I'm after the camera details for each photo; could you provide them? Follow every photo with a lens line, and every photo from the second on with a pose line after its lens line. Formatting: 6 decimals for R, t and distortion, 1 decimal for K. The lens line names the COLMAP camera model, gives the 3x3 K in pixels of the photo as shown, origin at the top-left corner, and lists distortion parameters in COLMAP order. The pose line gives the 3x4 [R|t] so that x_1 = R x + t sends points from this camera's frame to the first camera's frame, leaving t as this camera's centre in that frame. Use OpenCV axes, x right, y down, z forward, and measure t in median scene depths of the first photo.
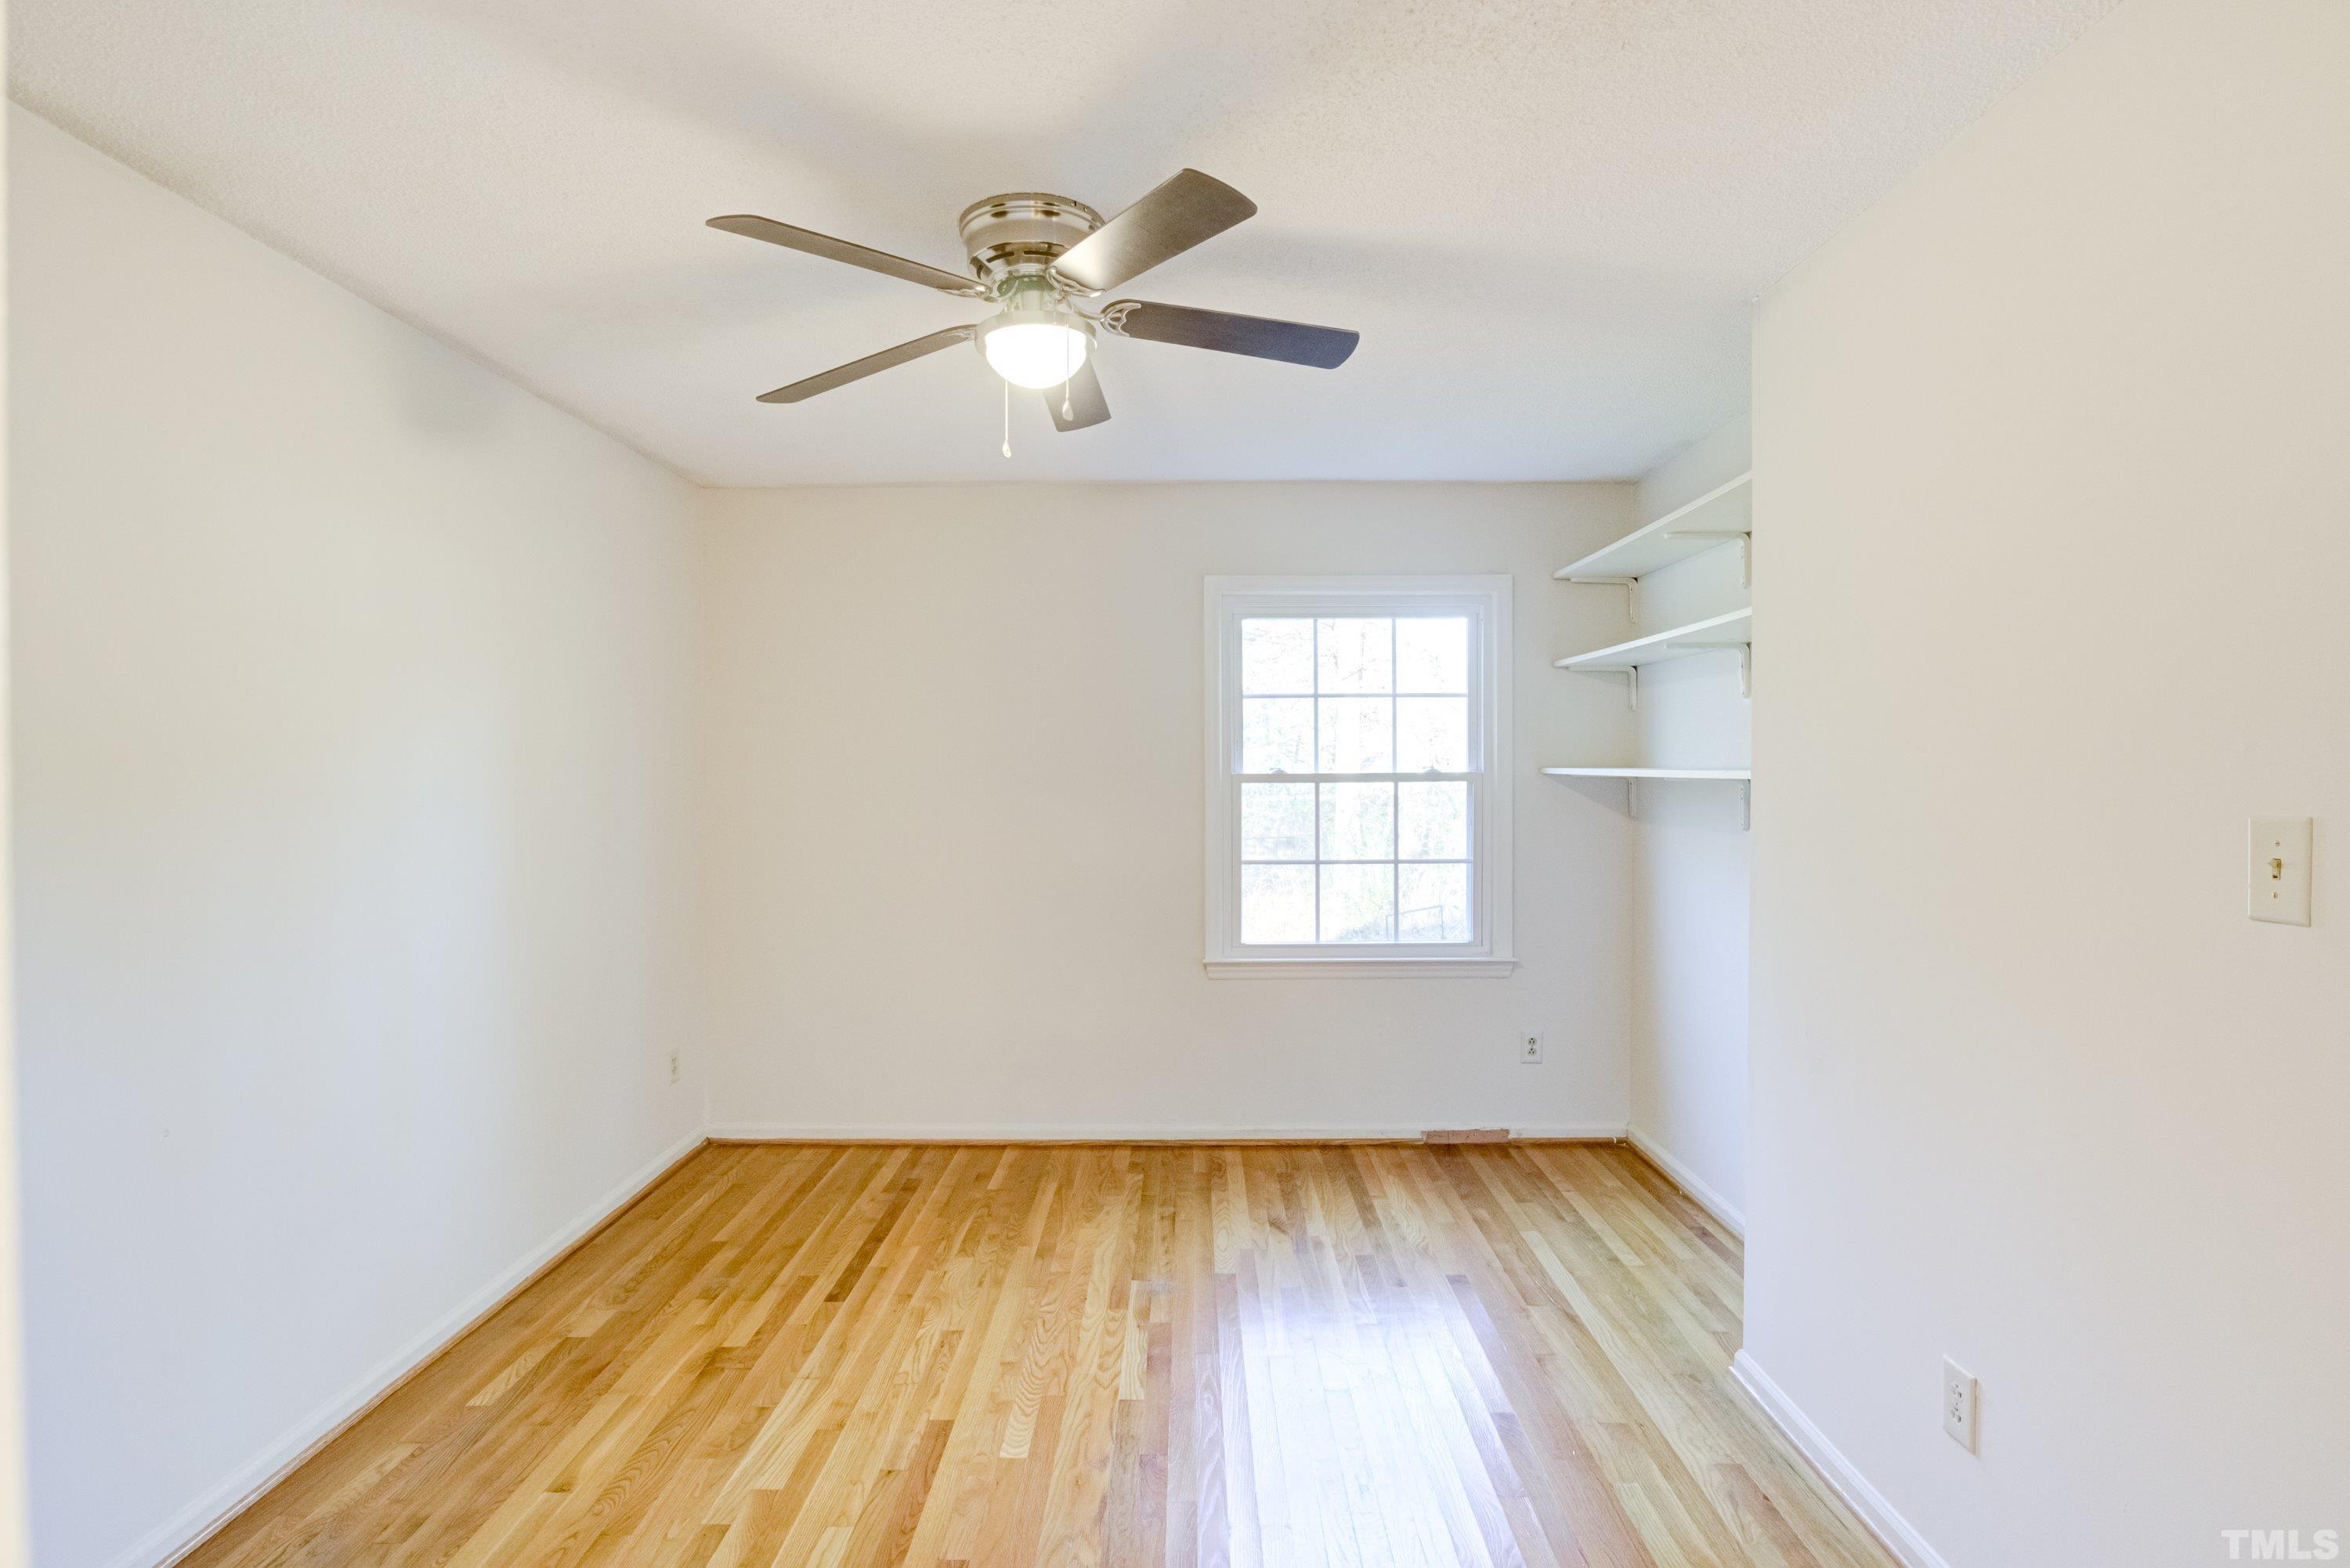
lens RADIAL K [[1185.8, 0, 1180.4], [0, 1185.8, 797.4], [0, 0, 1]] dist [-0.027853, 0.013202]
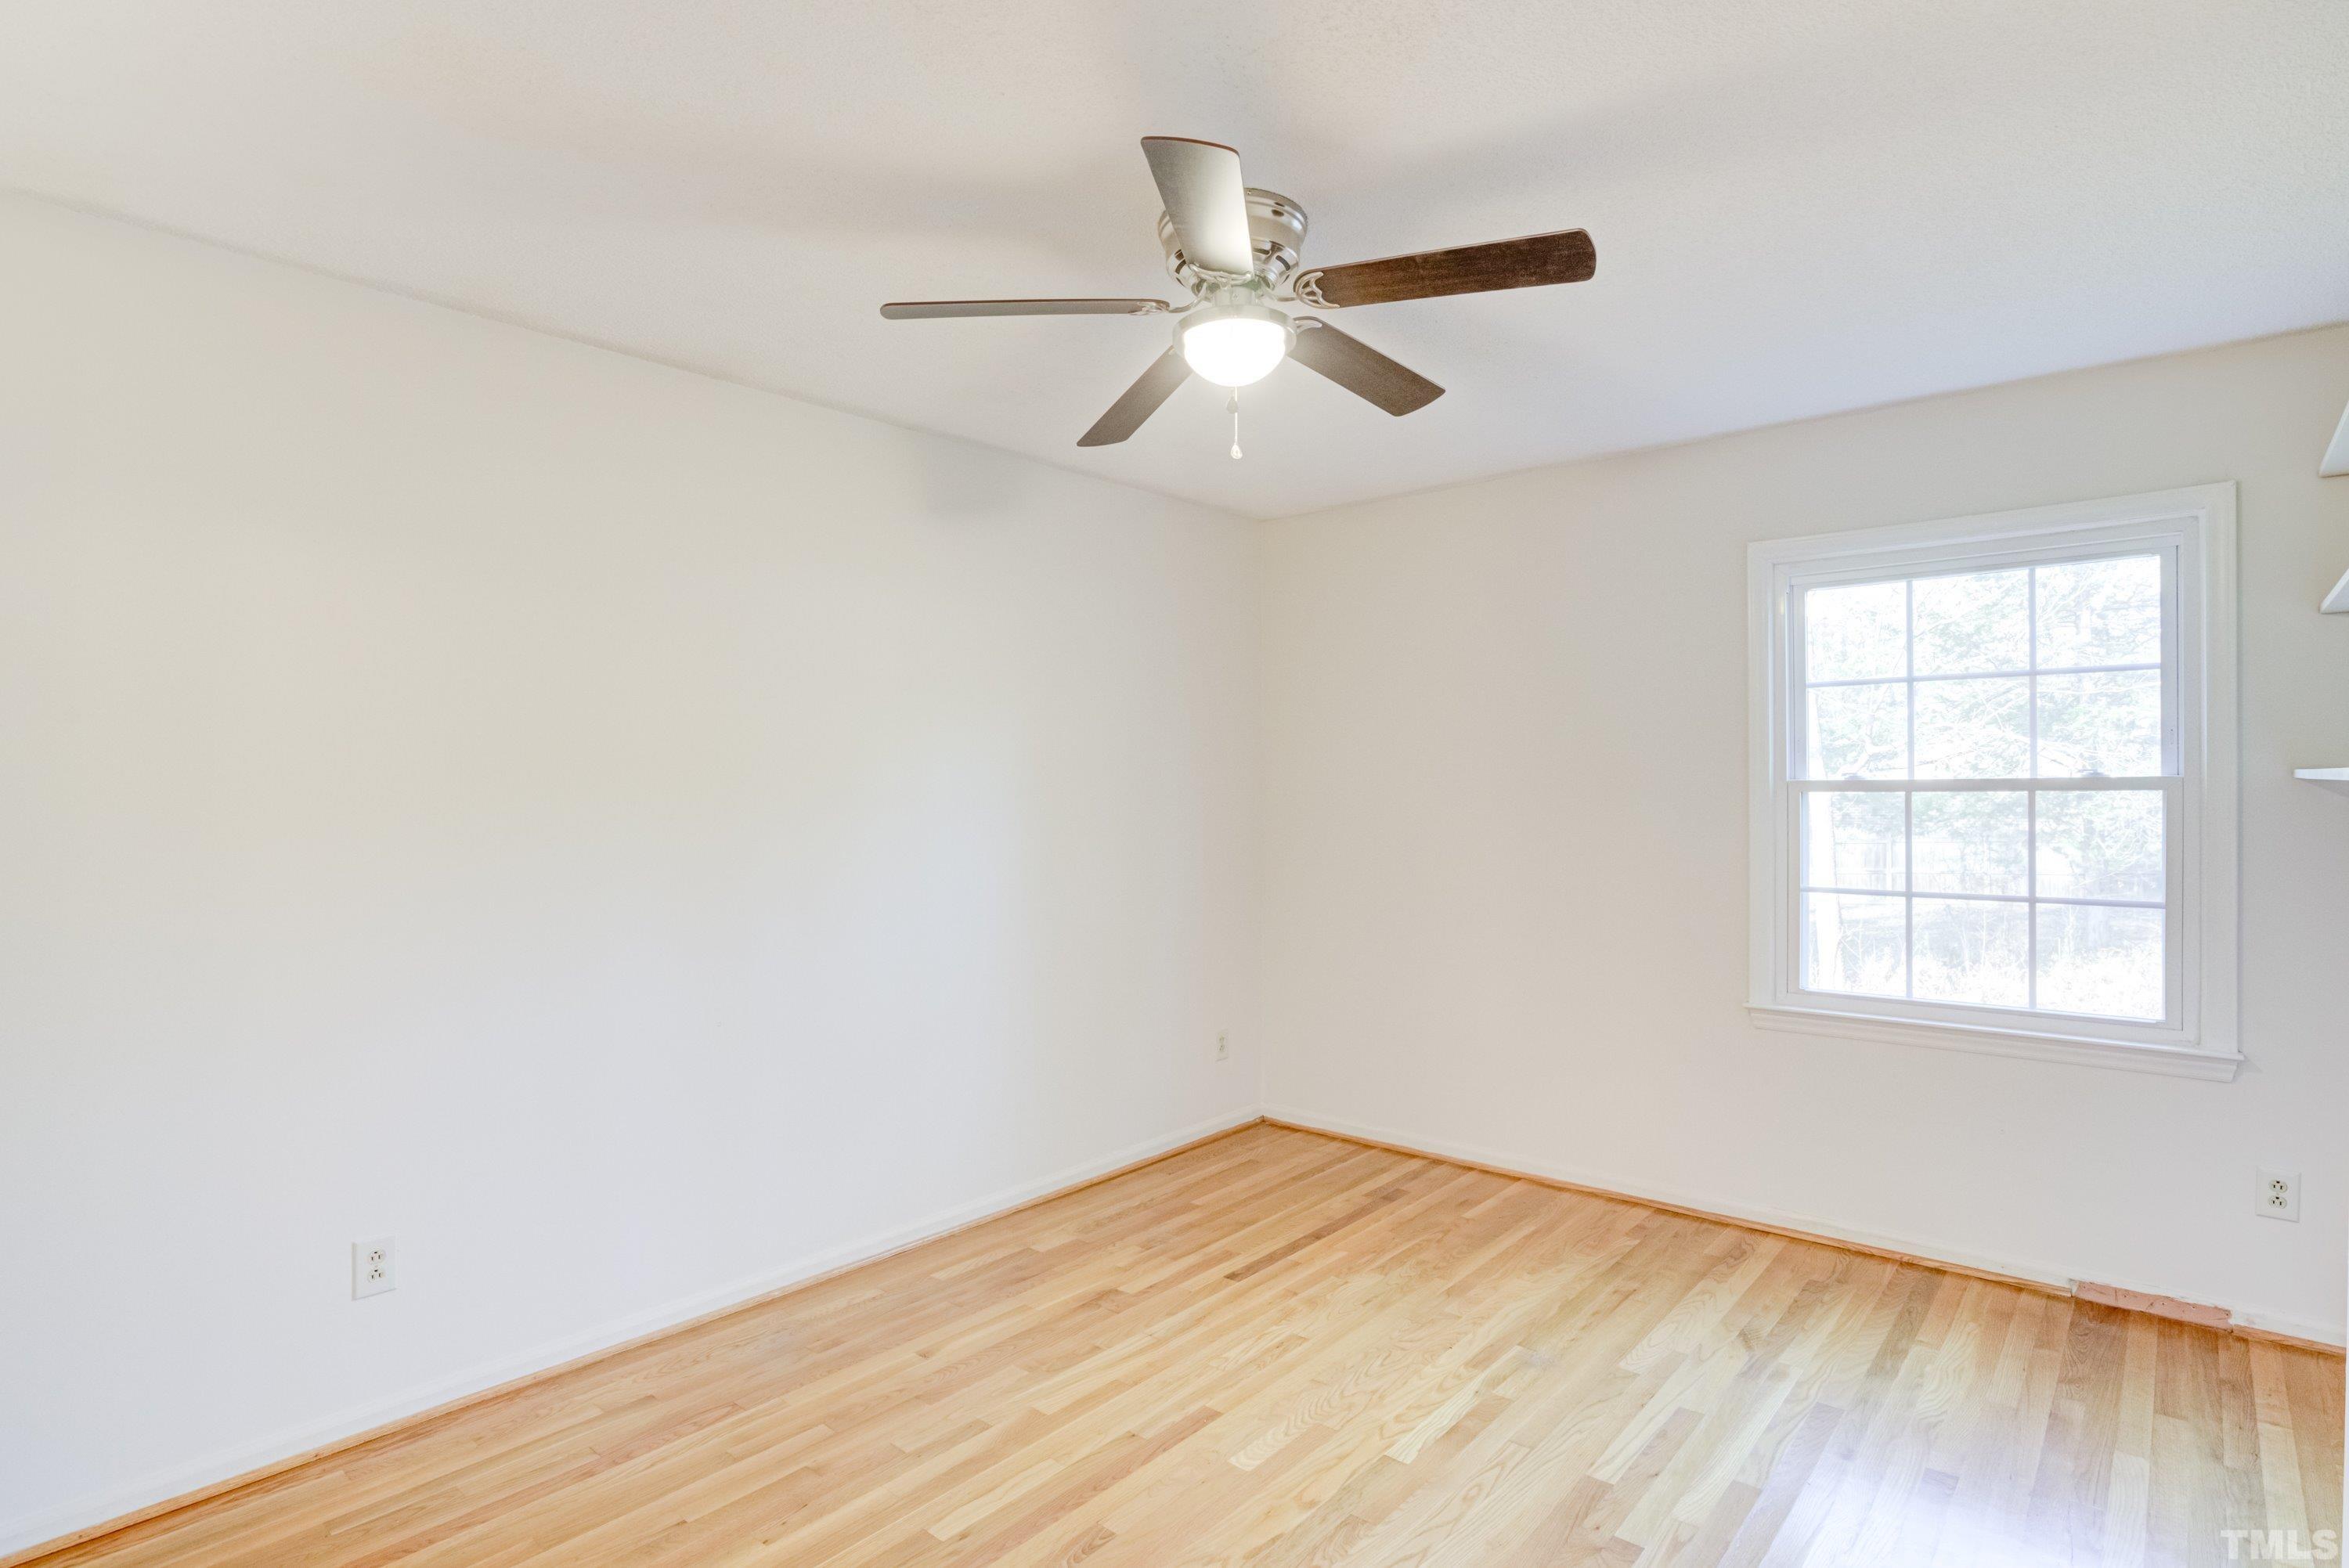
lens RADIAL K [[1185.2, 0, 1179.9], [0, 1185.2, 797.4], [0, 0, 1]] dist [-0.027853, 0.013202]
pose [[0.760377, 0.002488, -0.649477, 0.291157], [-0.007402, 0.999961, -0.004834, -0.001365], [0.649439, 0.008483, 0.760366, 0.125634]]
